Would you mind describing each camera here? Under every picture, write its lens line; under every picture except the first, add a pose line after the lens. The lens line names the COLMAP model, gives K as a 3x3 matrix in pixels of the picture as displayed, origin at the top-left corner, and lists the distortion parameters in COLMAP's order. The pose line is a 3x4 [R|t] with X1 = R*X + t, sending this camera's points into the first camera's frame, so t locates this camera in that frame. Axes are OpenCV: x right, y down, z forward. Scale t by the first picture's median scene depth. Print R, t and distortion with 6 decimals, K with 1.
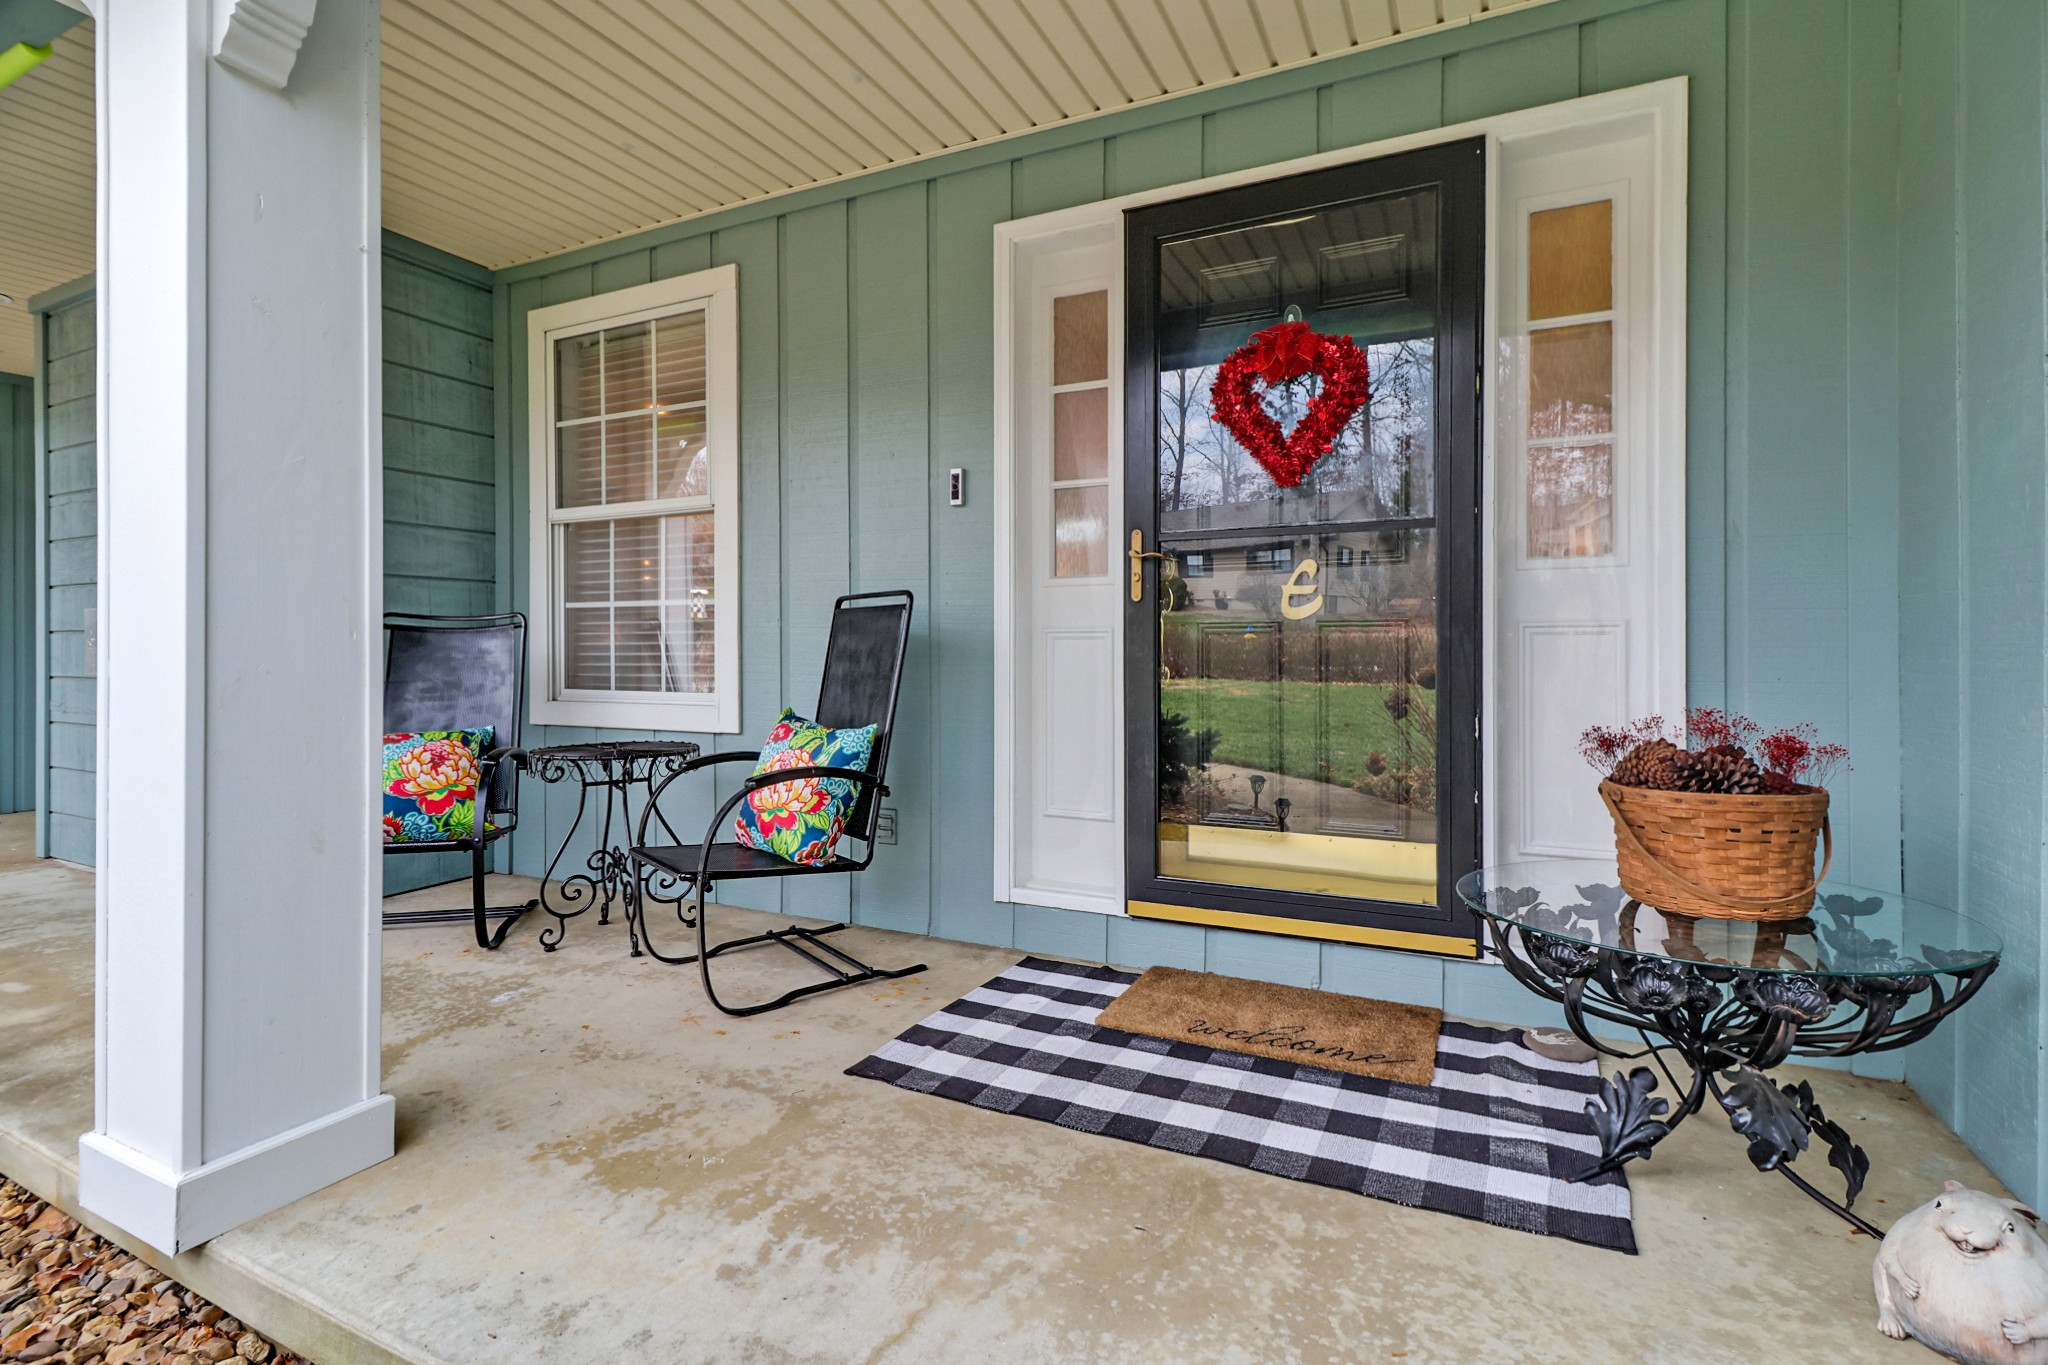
lens RADIAL K [[958.8, 0, 1037.2], [0, 958.8, 669.6], [0, 0, 1]] dist [-0.003722, -0.008666]
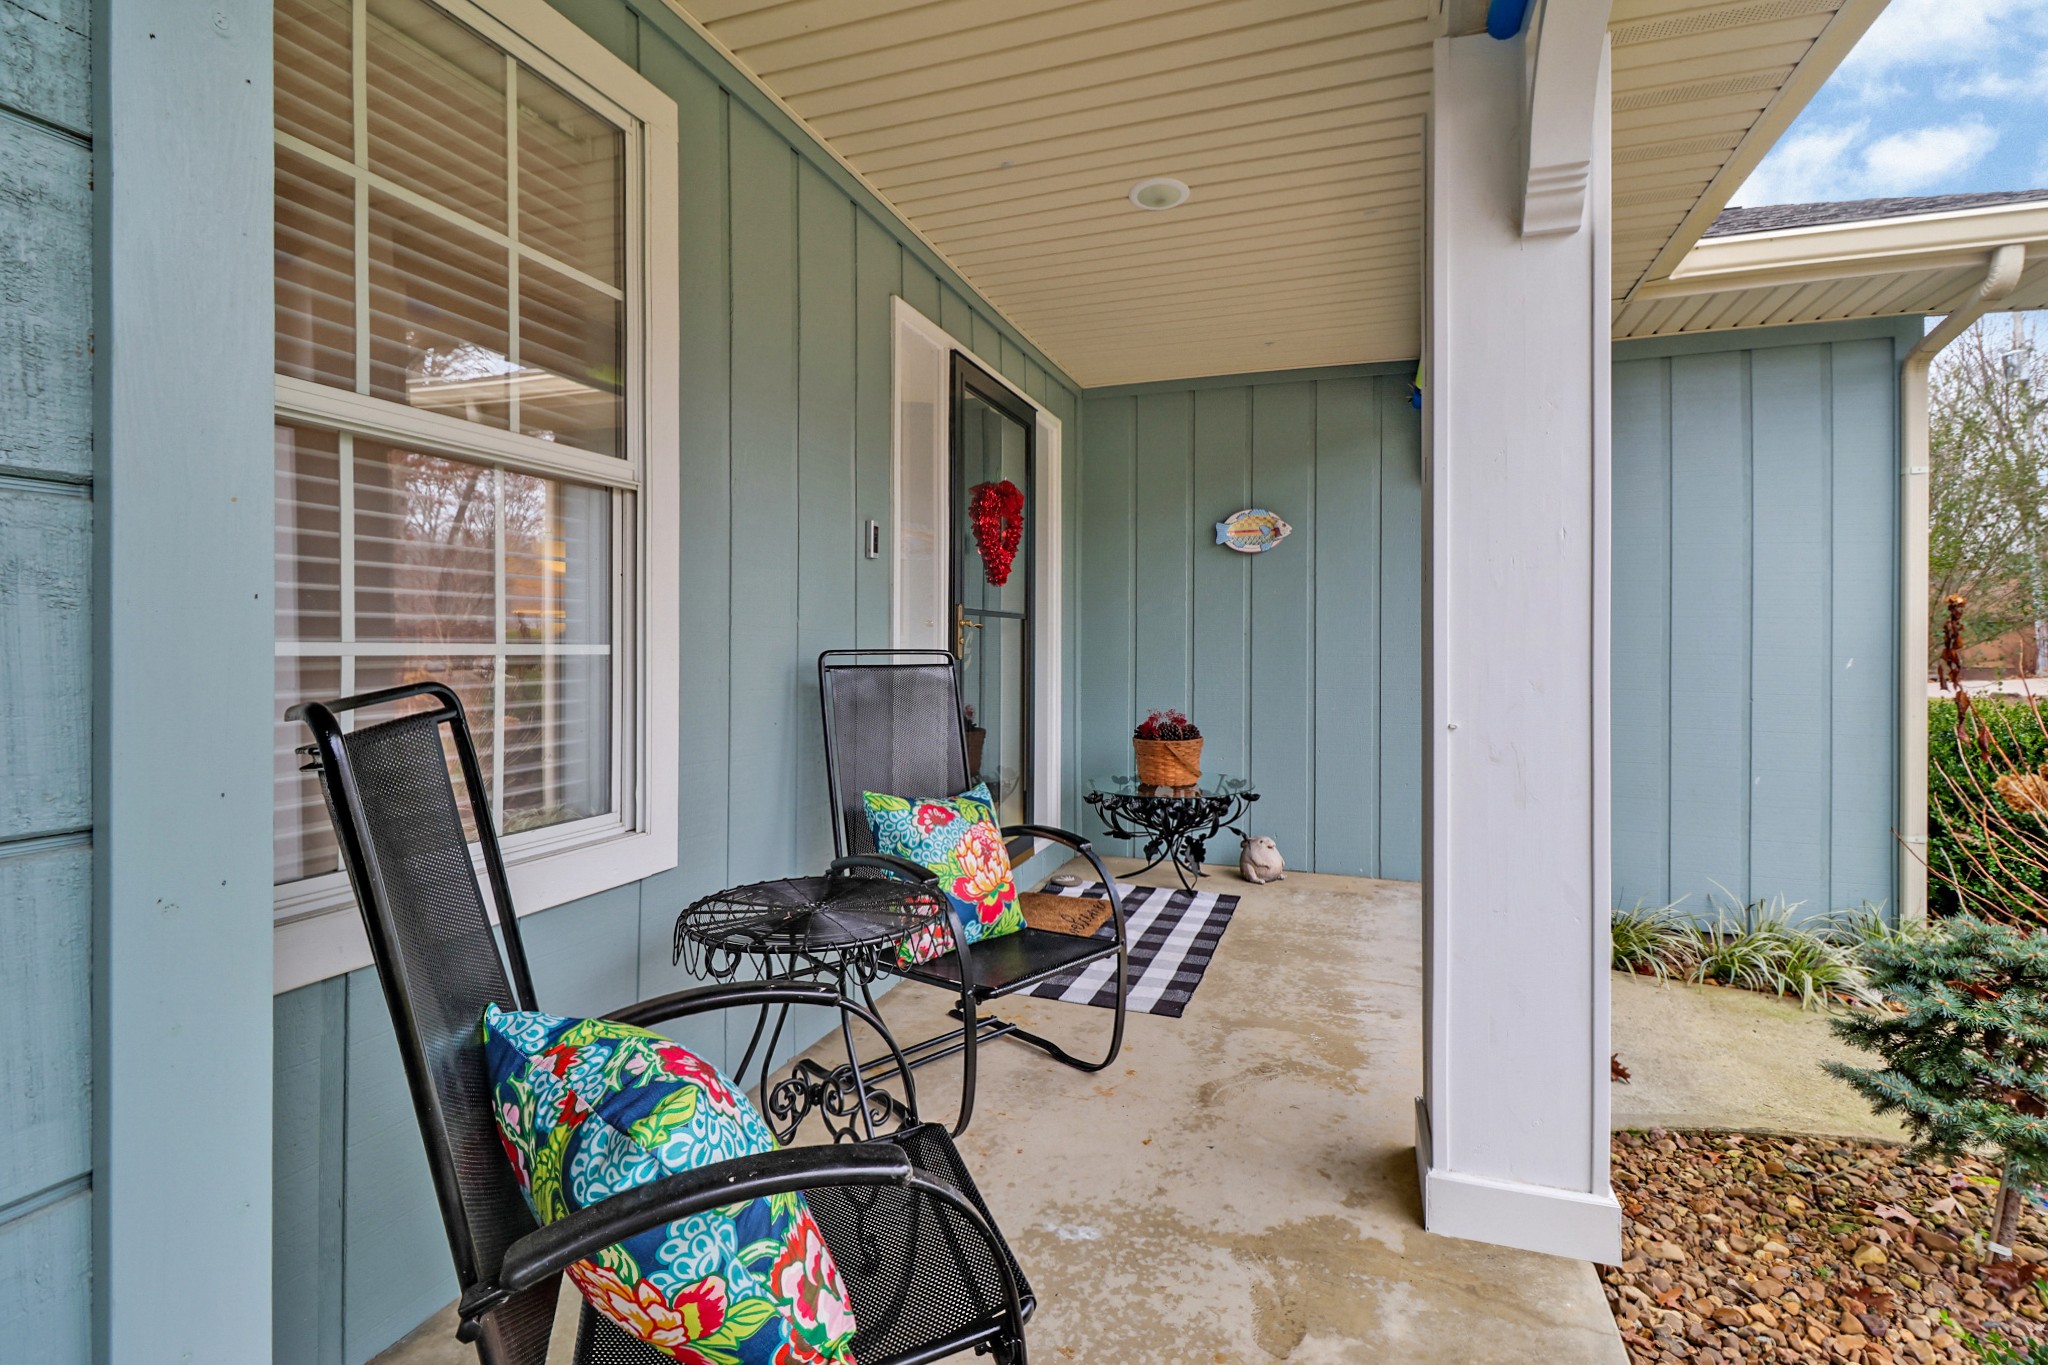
lens RADIAL K [[958.8, 0, 1037.6], [0, 958.8, 660.5], [0, 0, 1]] dist [-0.003722, -0.008666]
pose [[-0.118633, -0.013538, 0.992846, -1.571536], [0.014582, 0.999775, 0.015375, -0.116812], [-0.992831, 0.016301, -0.118409, 1.391683]]
